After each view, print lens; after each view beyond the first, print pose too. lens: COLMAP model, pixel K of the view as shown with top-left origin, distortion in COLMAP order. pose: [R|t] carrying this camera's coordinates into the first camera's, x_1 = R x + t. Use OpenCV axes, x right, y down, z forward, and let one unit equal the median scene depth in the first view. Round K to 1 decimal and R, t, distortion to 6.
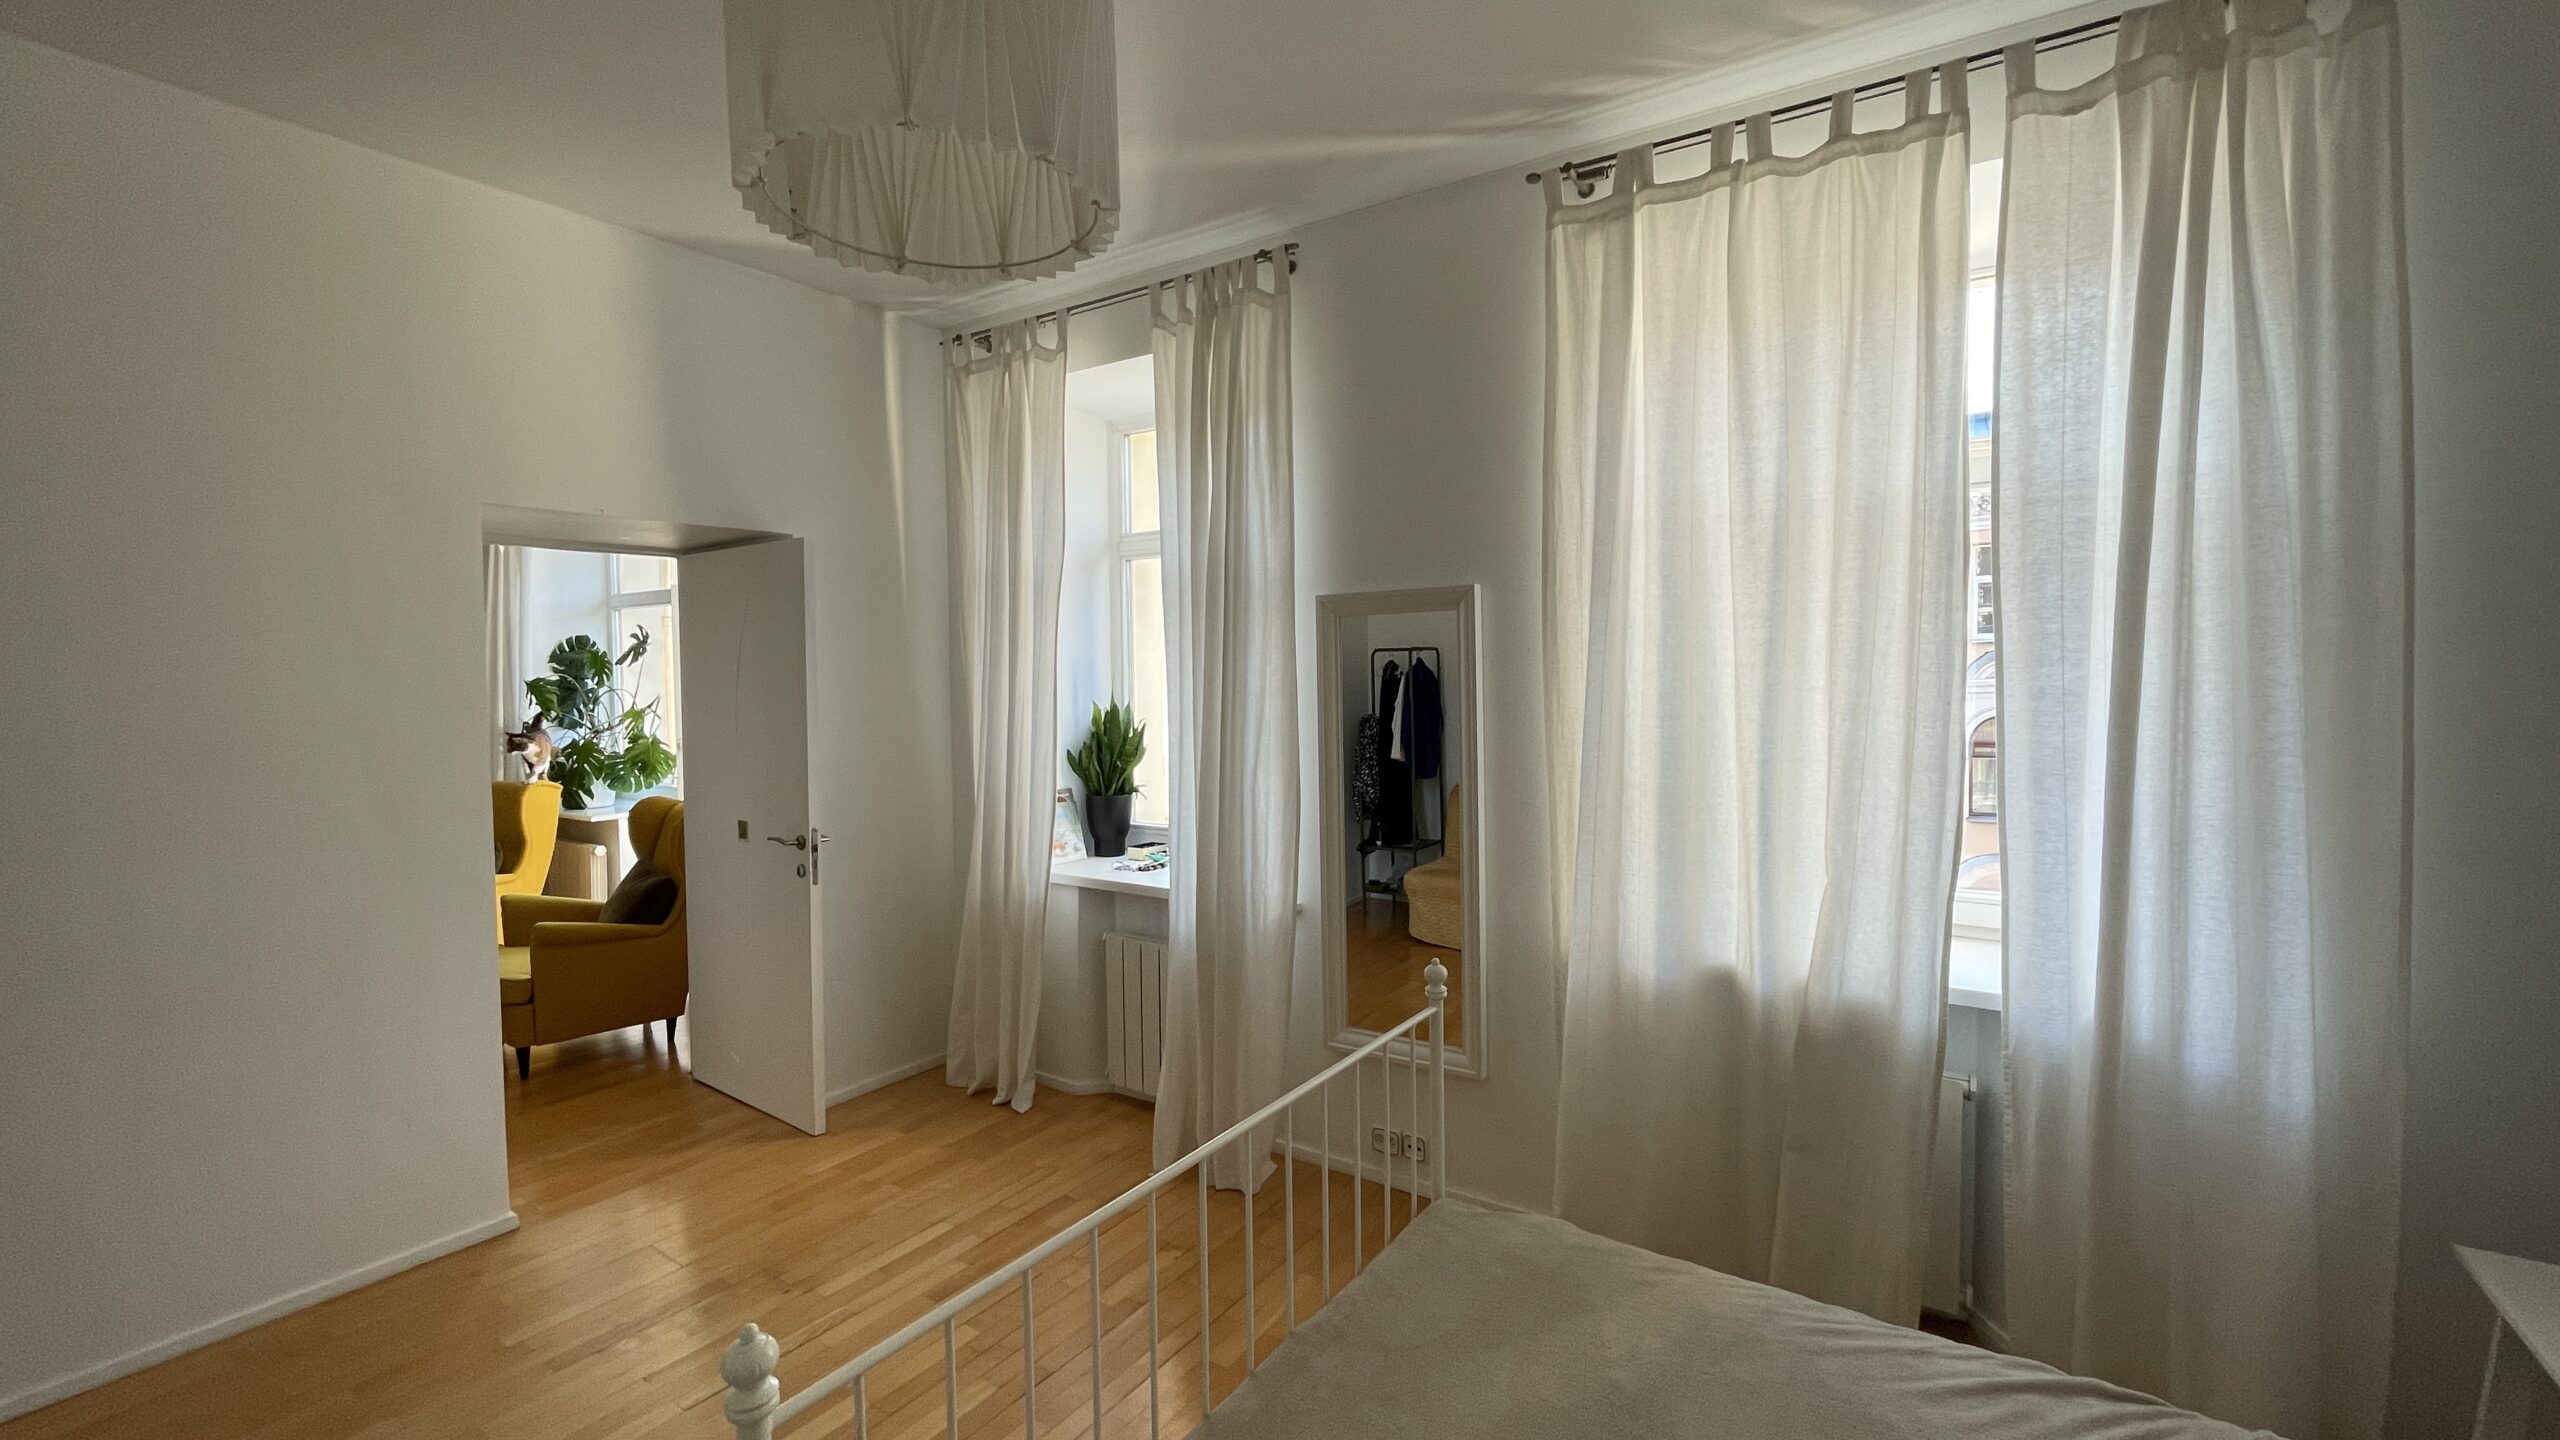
lens RADIAL K [[1054.6, 0, 1280.0], [0, 1054.6, 720.0], [0, 0, 1]] dist [-0.000017, 0.000023]
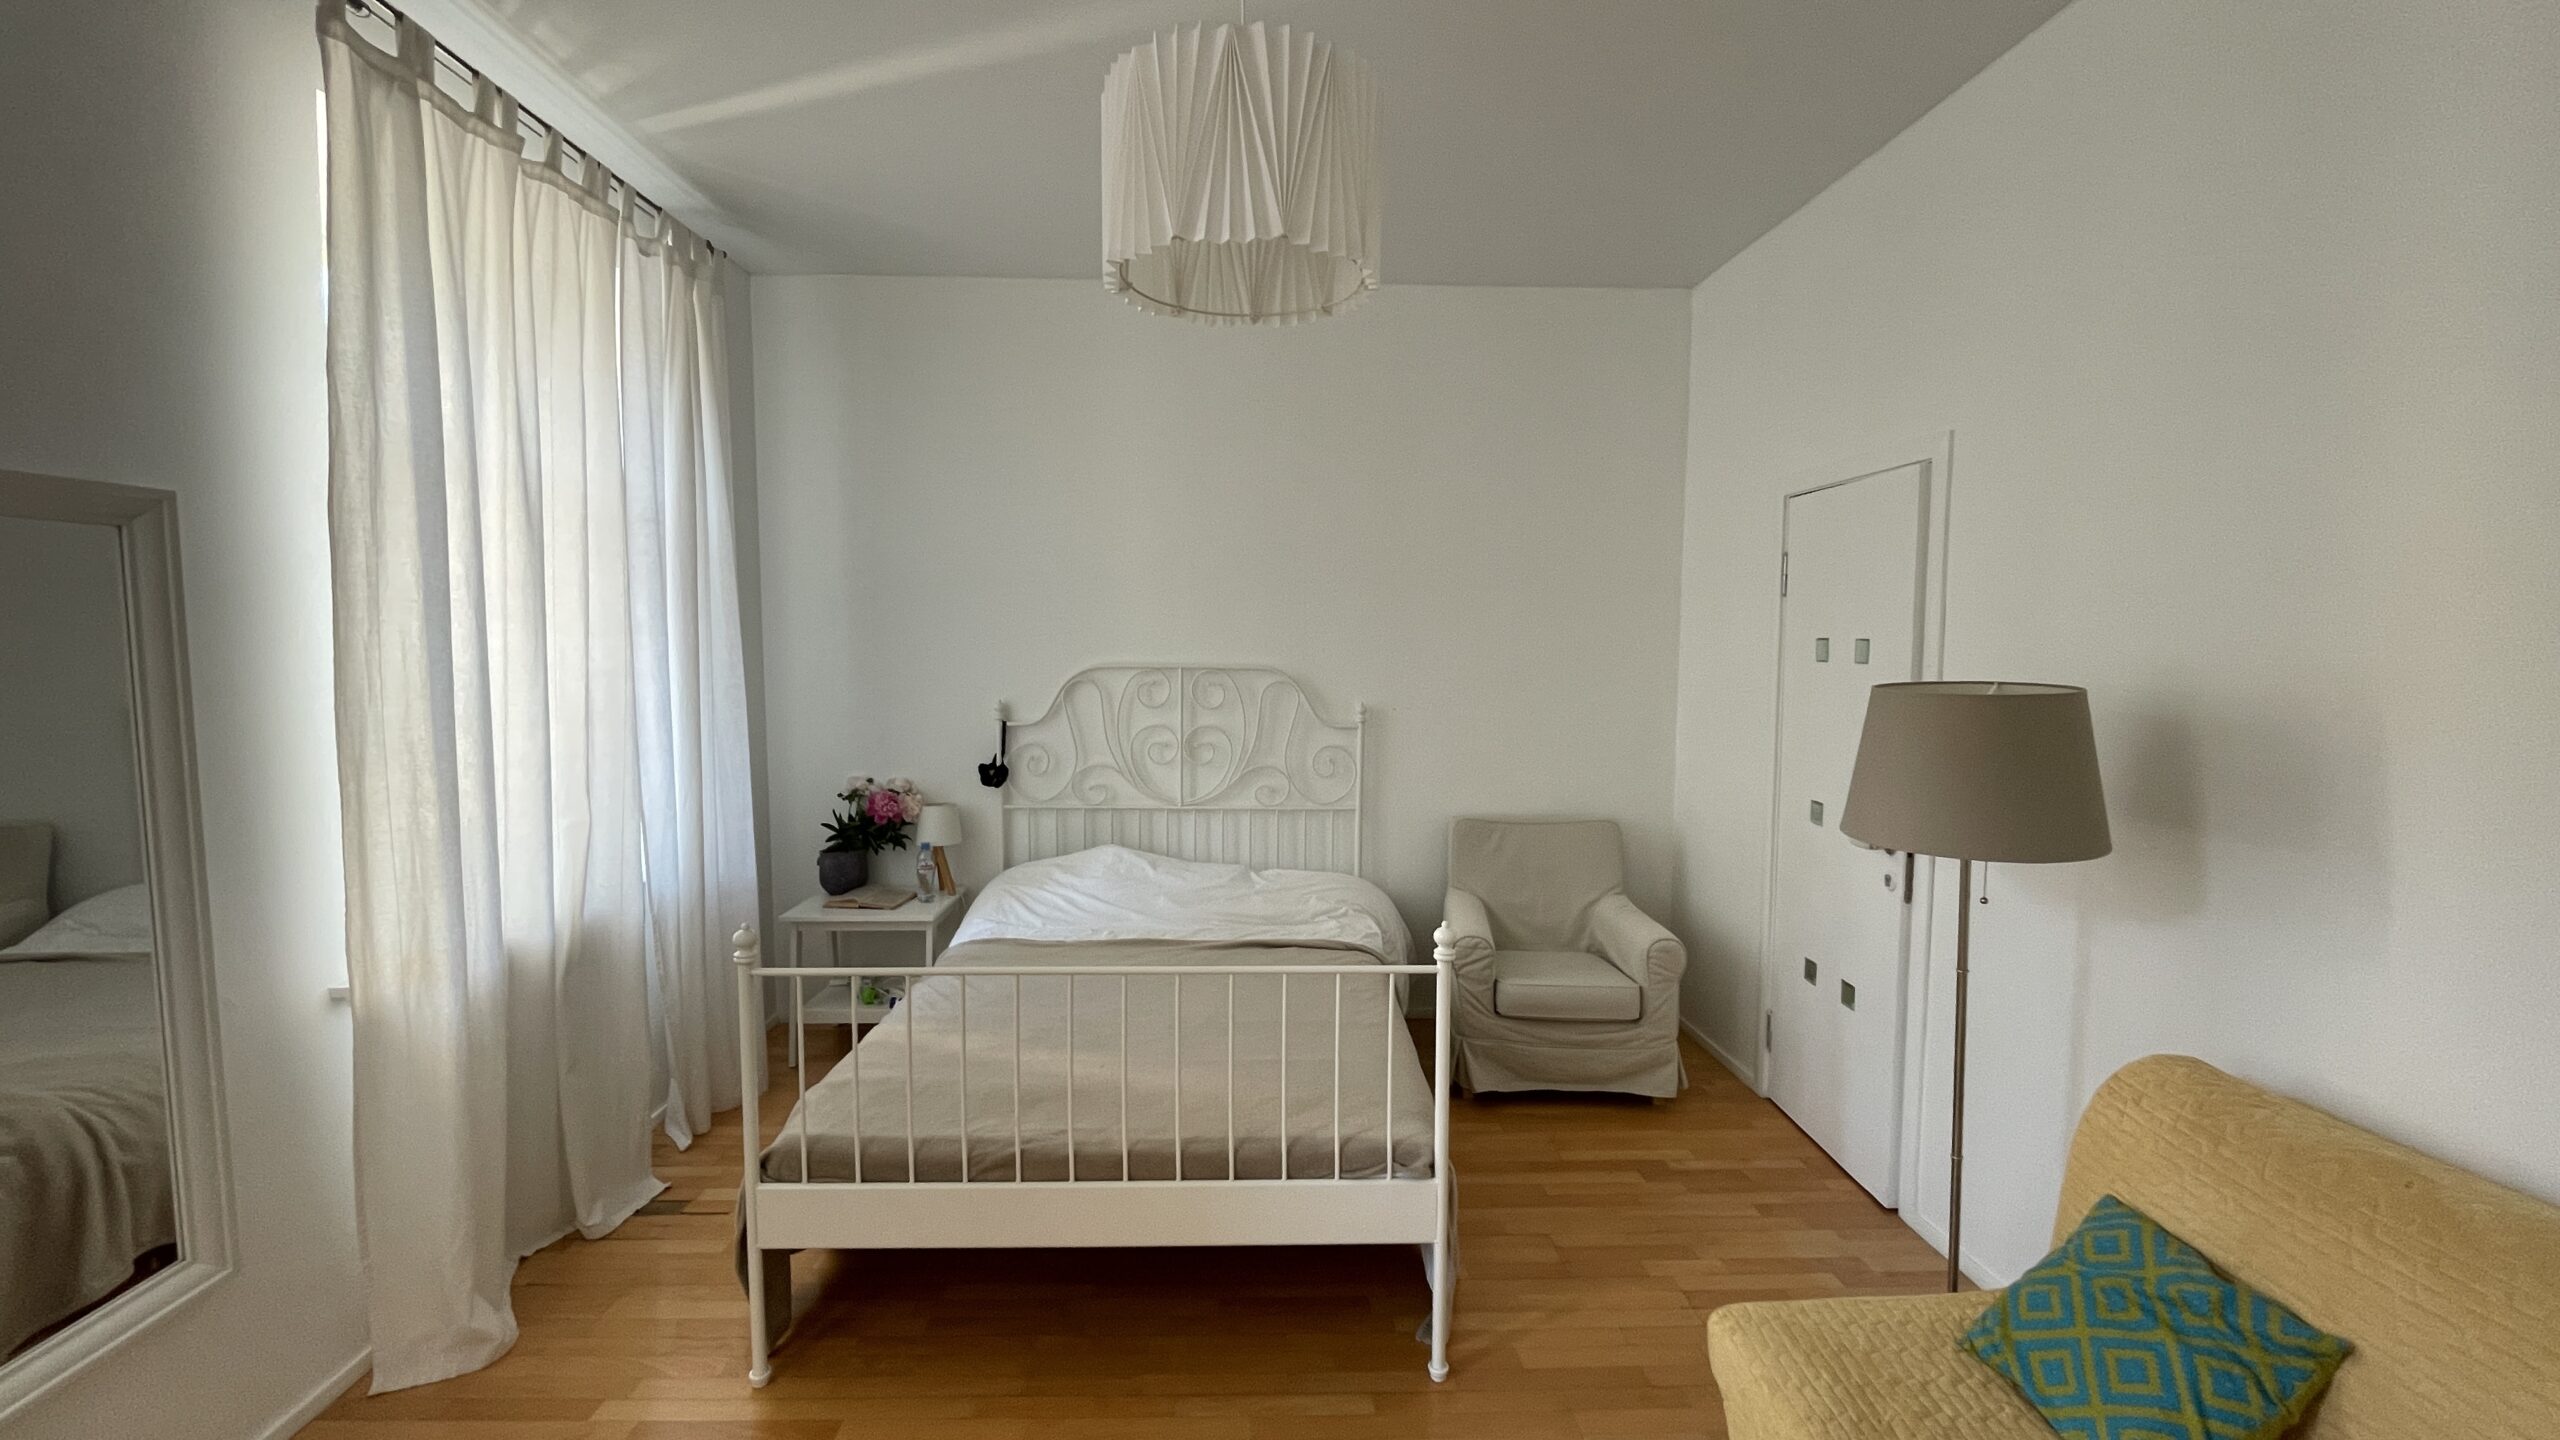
lens RADIAL K [[1042.9, 0, 1275.8], [0, 1042.9, 708.0], [0, 0, 1]] dist [-0.002139, -0.000034]
pose [[-0.598514, -0.054404, 0.799263, -0.818876], [0.033872, 0.995081, 0.093097, -0.048435], [-0.800396, 0.082792, -0.593727, 1.034561]]
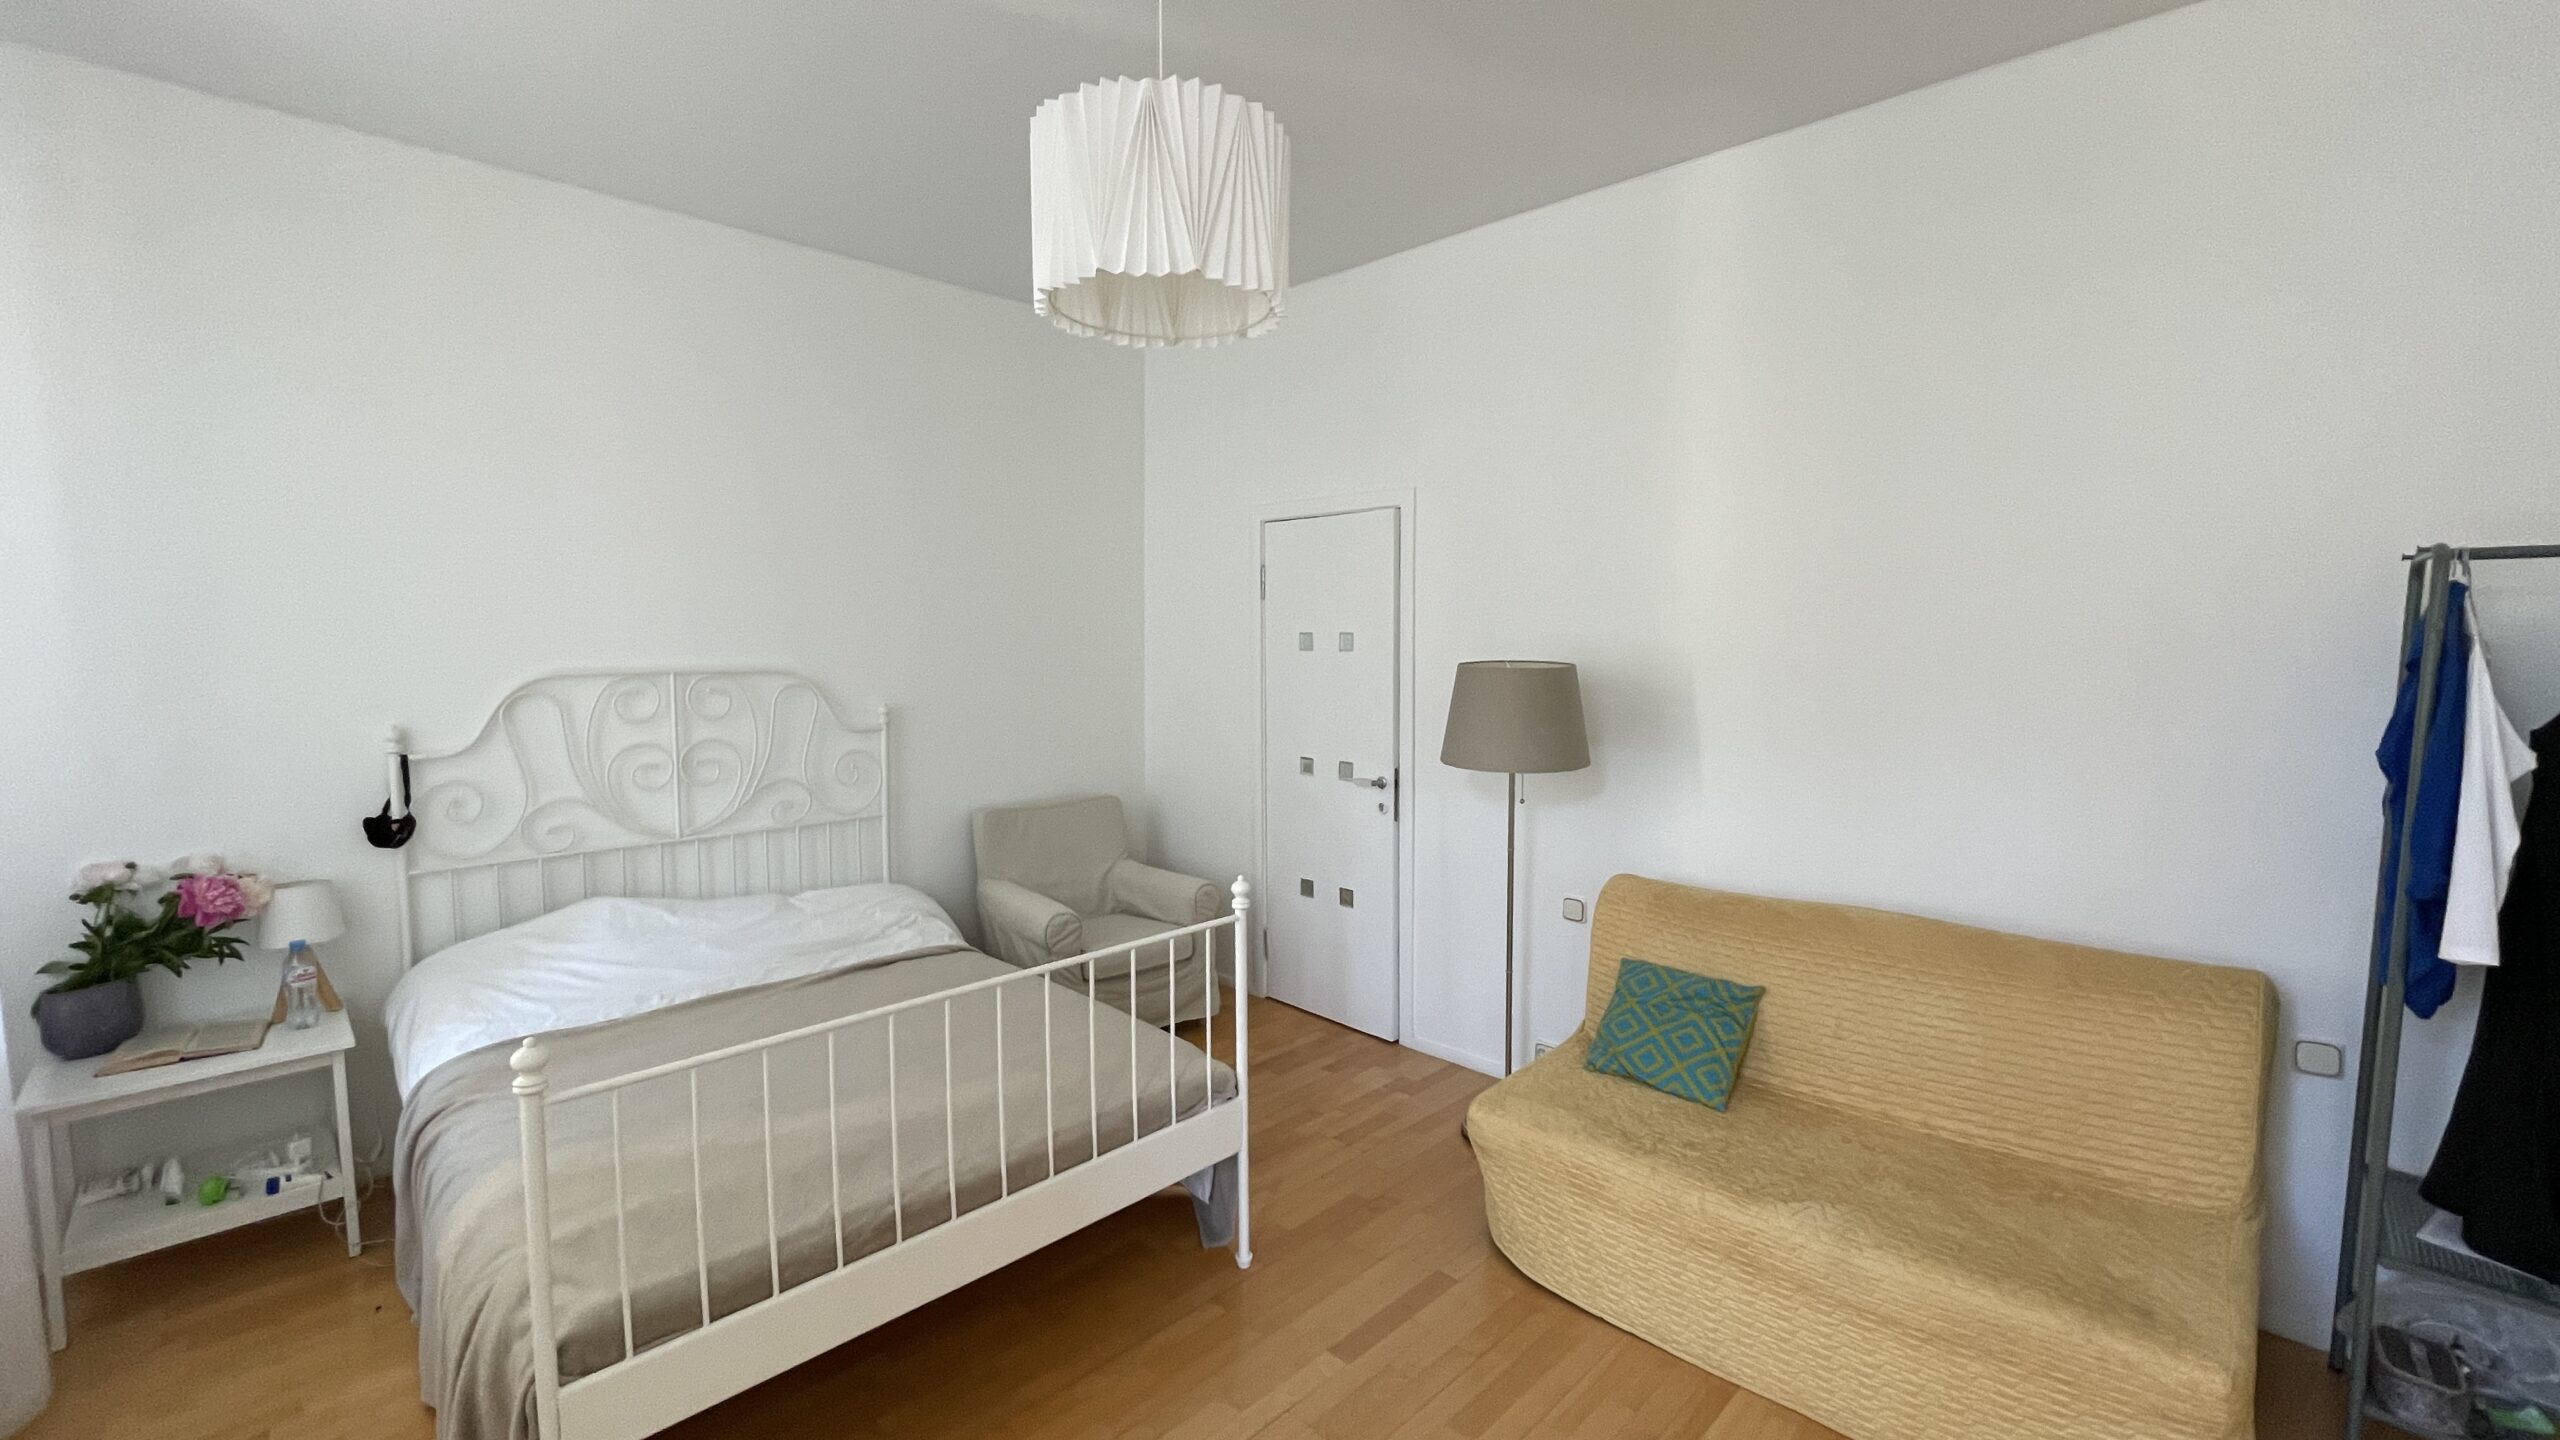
lens RADIAL K [[1042.9, 0, 1275.8], [0, 1042.9, 708.0], [0, 0, 1]] dist [-0.002139, -0.000034]
pose [[-0.985929, -0.006783, 0.167029, -0.421142], [0.012950, 0.993075, 0.116767, -0.067821], [-0.166664, 0.117287, -0.979013, 1.396152]]
